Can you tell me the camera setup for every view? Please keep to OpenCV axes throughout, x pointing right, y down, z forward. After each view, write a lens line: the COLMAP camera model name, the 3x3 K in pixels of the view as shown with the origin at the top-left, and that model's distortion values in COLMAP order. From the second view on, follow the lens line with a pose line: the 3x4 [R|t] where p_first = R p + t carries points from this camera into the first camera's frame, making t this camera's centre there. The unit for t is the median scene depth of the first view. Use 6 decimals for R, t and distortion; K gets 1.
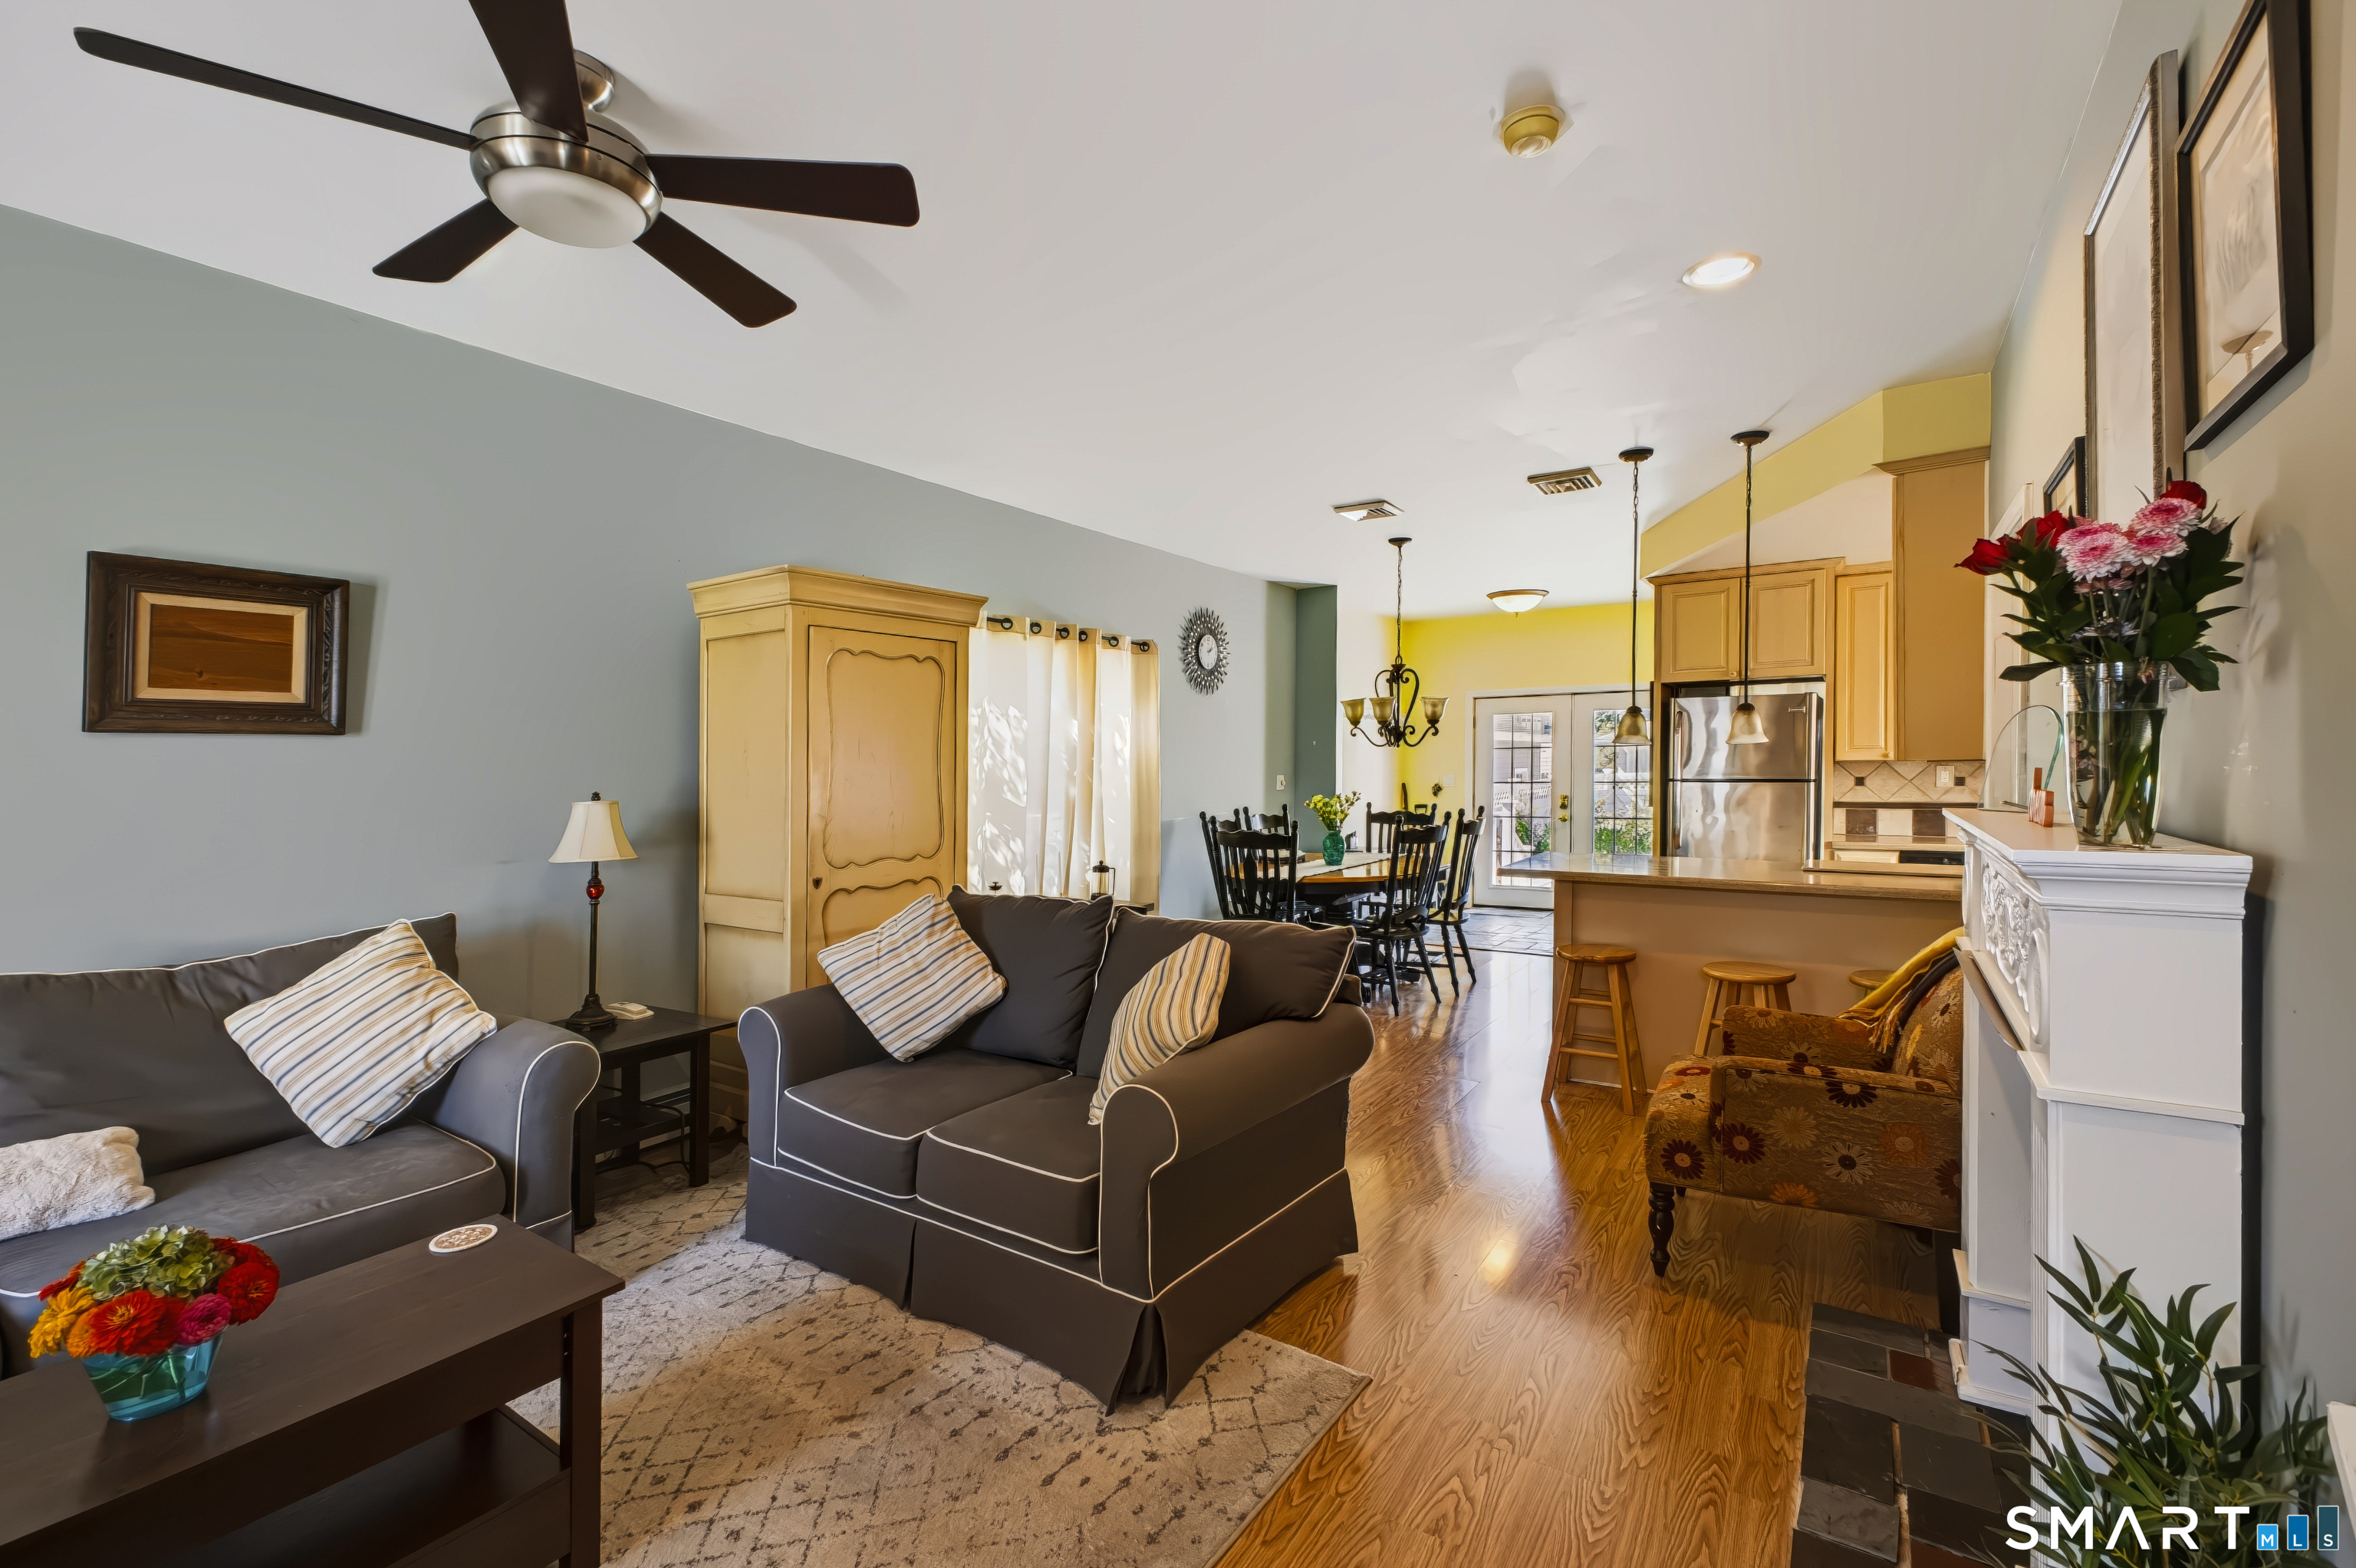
lens RADIAL K [[1027.6, 0, 1211.0], [0, 1027.6, 743.8], [0, 0, 1]] dist [0.012860, -0.004964]
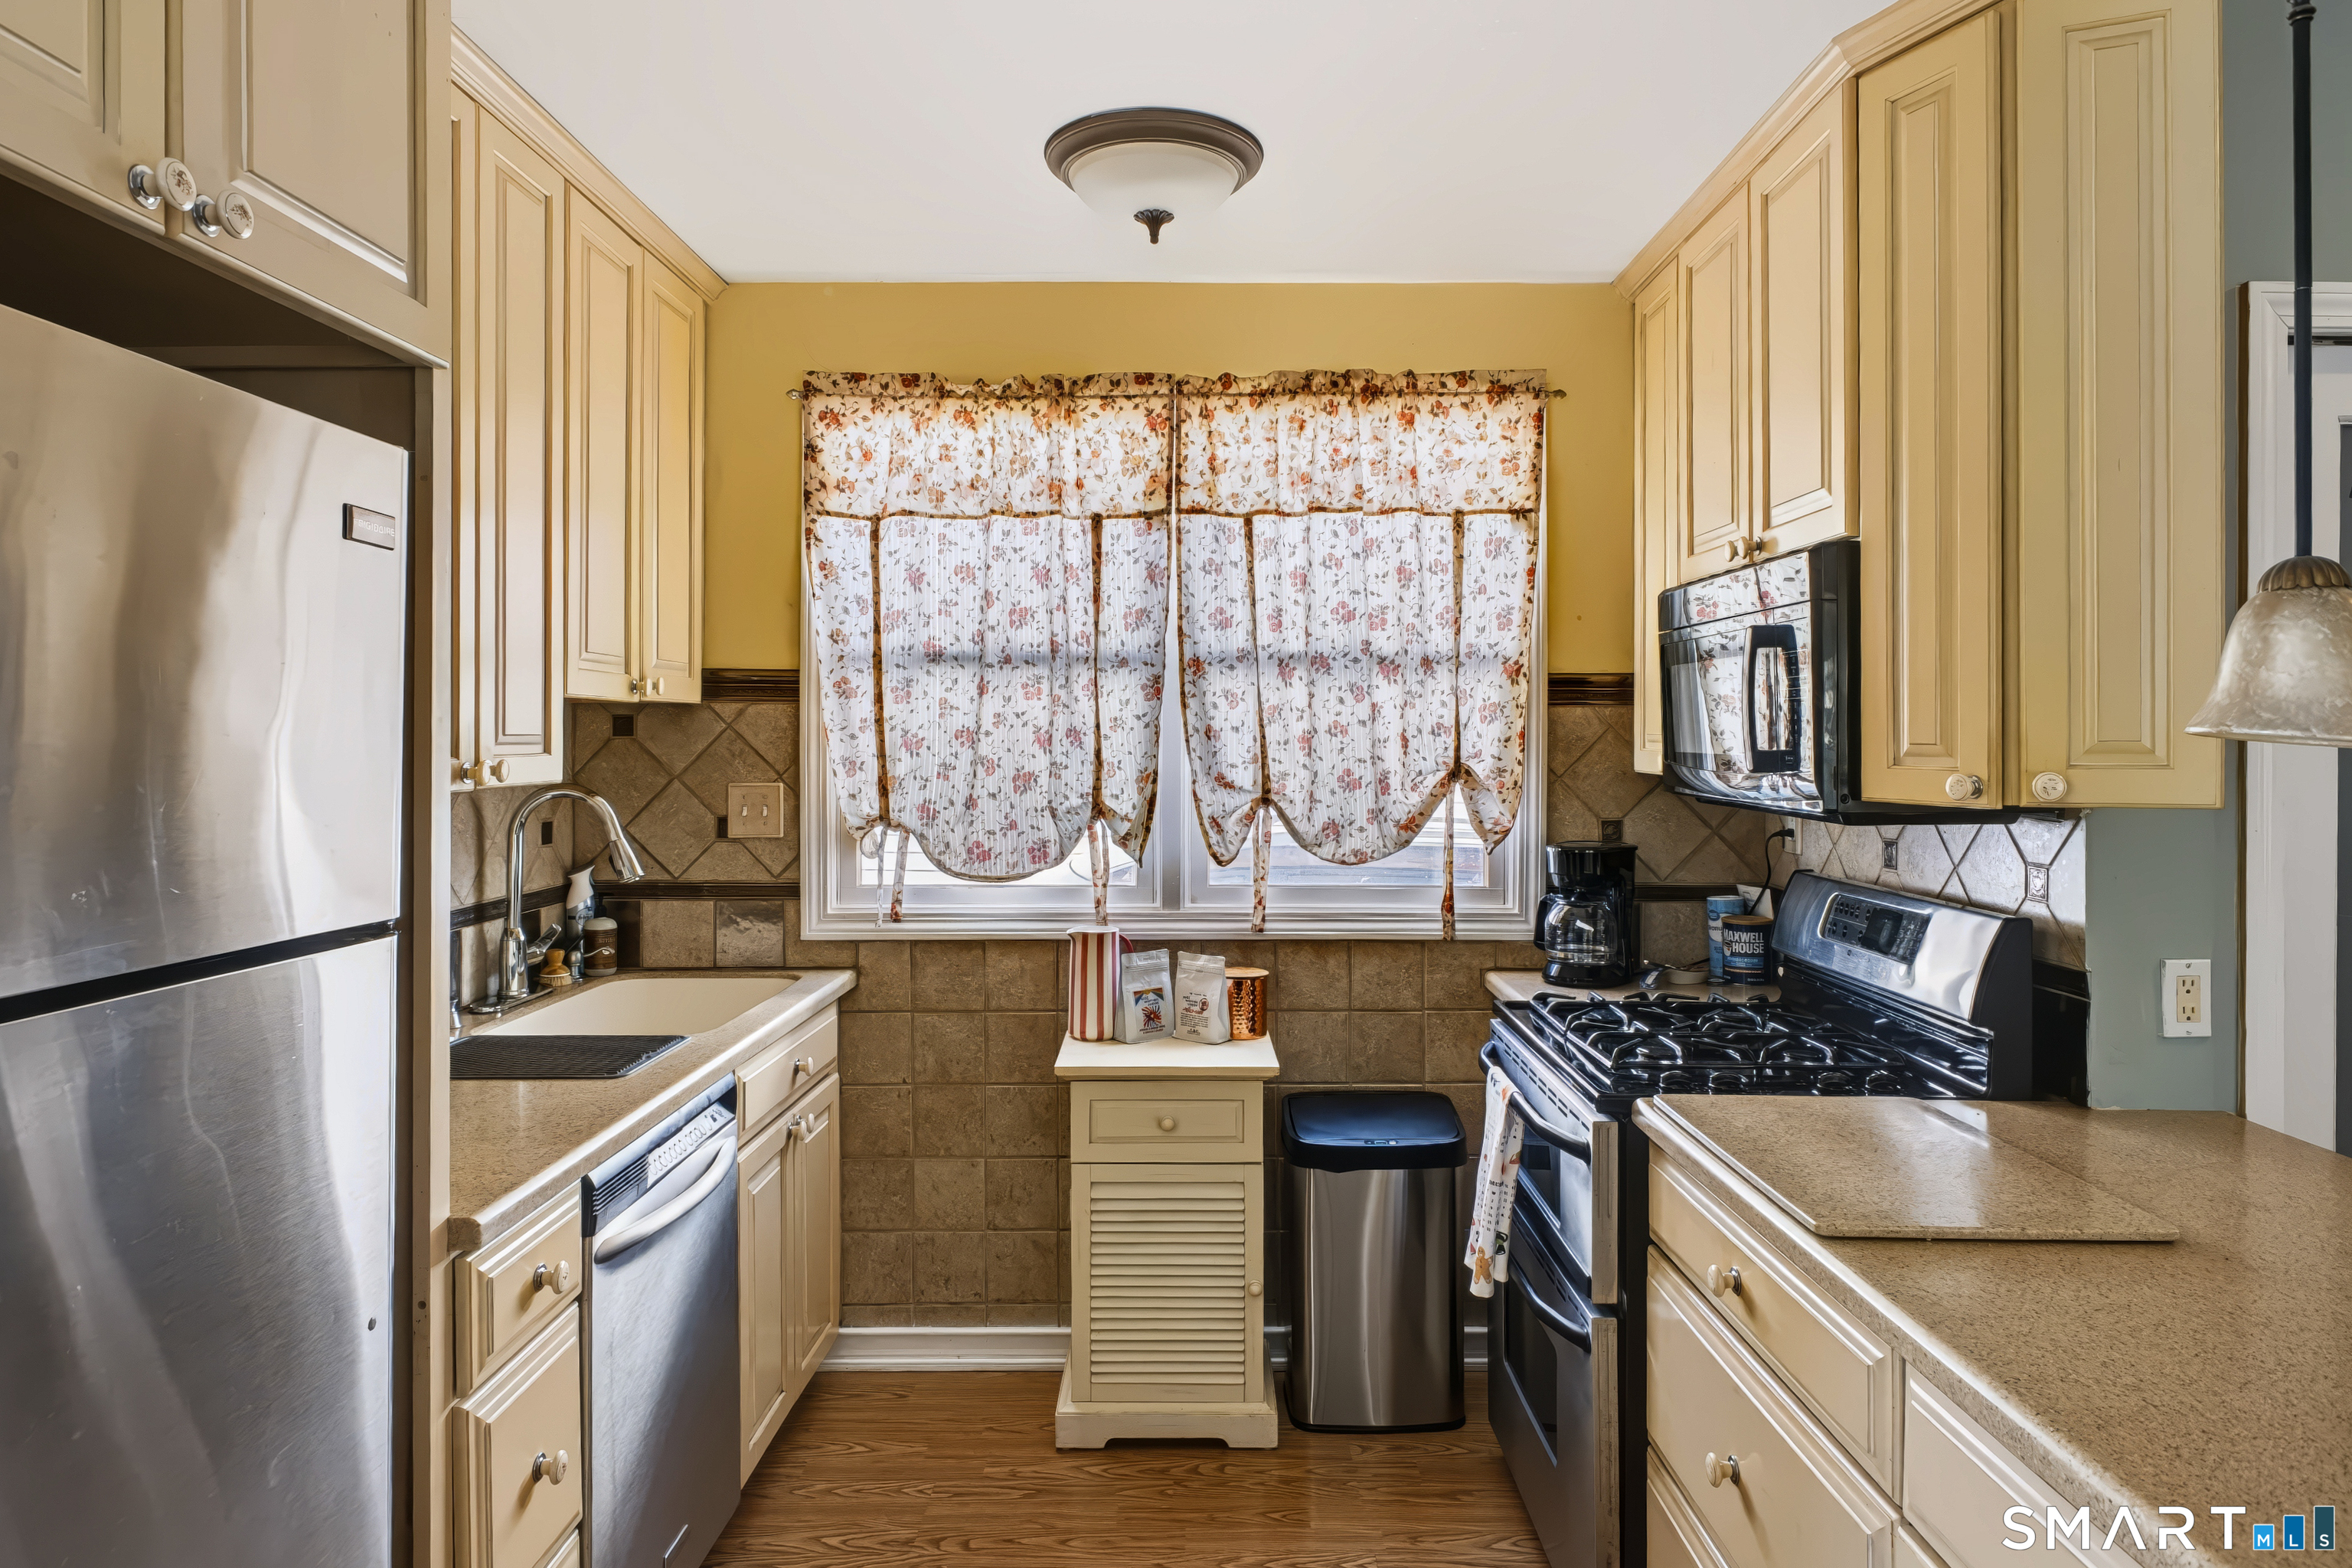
lens RADIAL K [[1430.7, 0, 1179.7], [0, 1430.7, 735.6], [0, 0, 1]] dist [-0.001936, -0.000904]
pose [[-0.529277, 0.012601, 0.848355, 0.559411], [-0.015842, 0.999569, -0.024730, 0.011348], [-0.848301, -0.026529, -0.528849, 1.962615]]
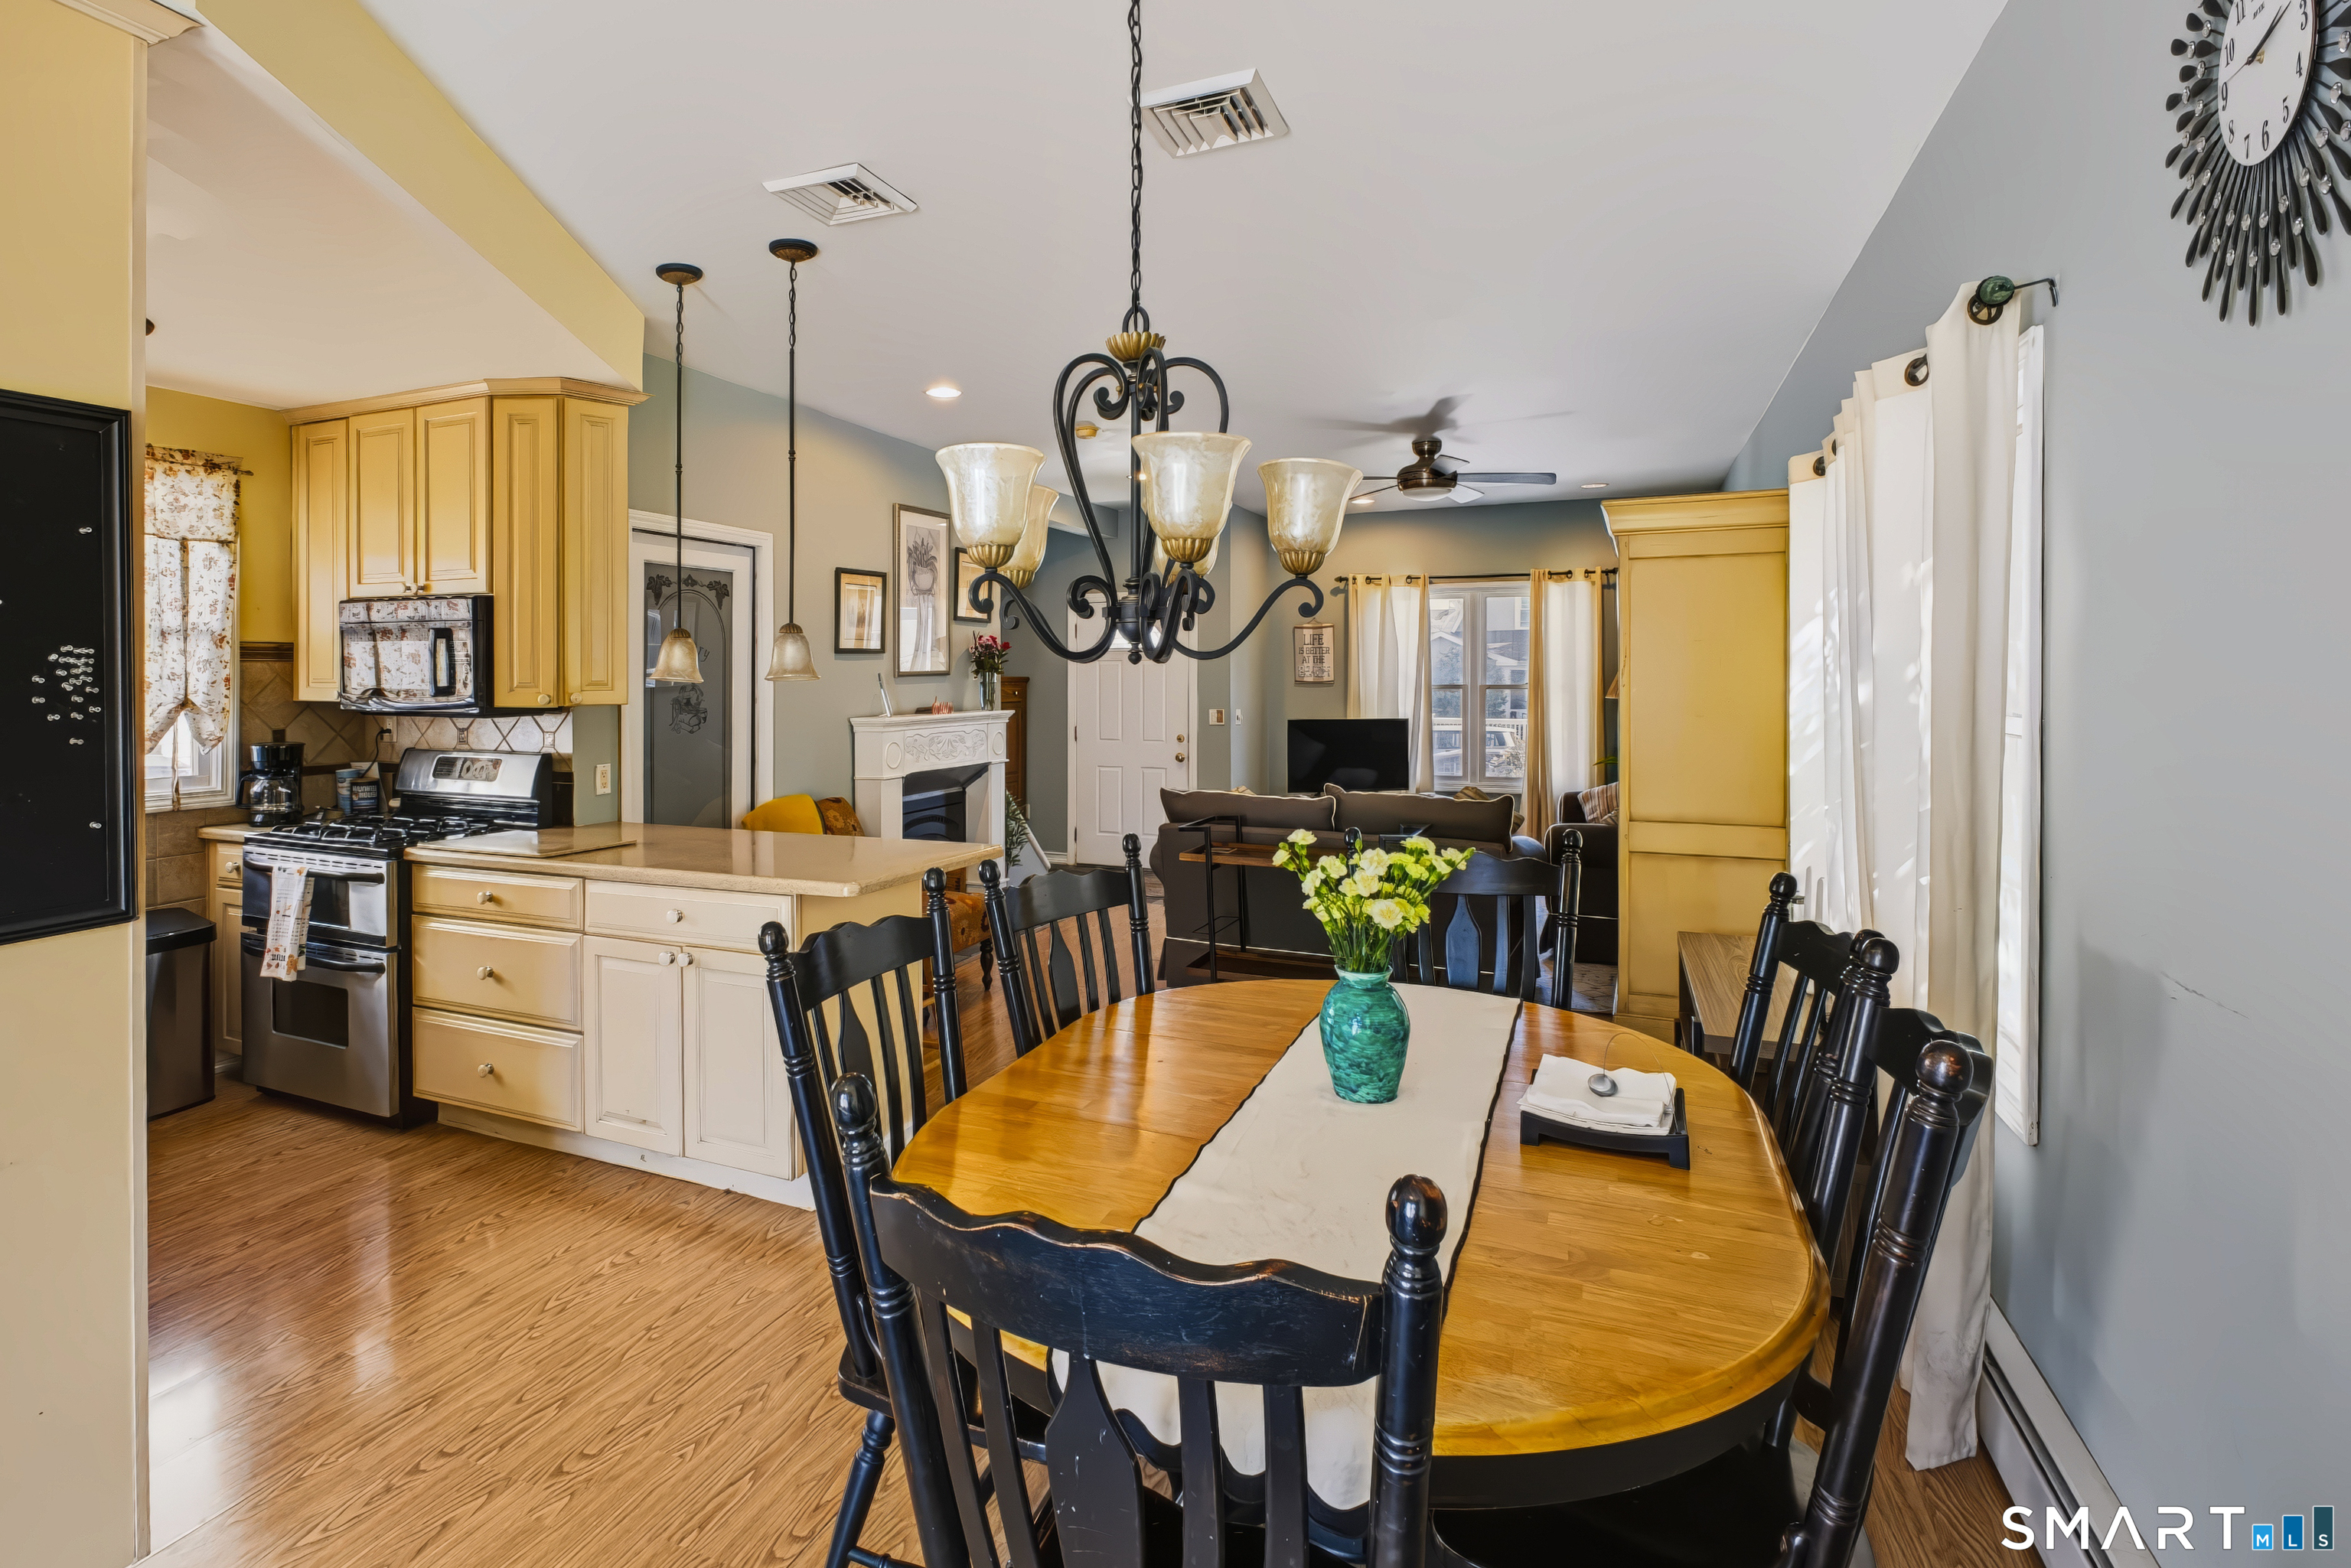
lens RADIAL K [[1165.7, 0, 1068.0], [0, 1165.7, 700.0], [0, 0, 1]] dist [-0.042063, 0.002785]
pose [[-0.990718, 0.019267, -0.134561, 0.504365], [0.019560, 0.999808, -0.000860, 0.026538], [0.134518, -0.003484, -0.990905, 2.697725]]
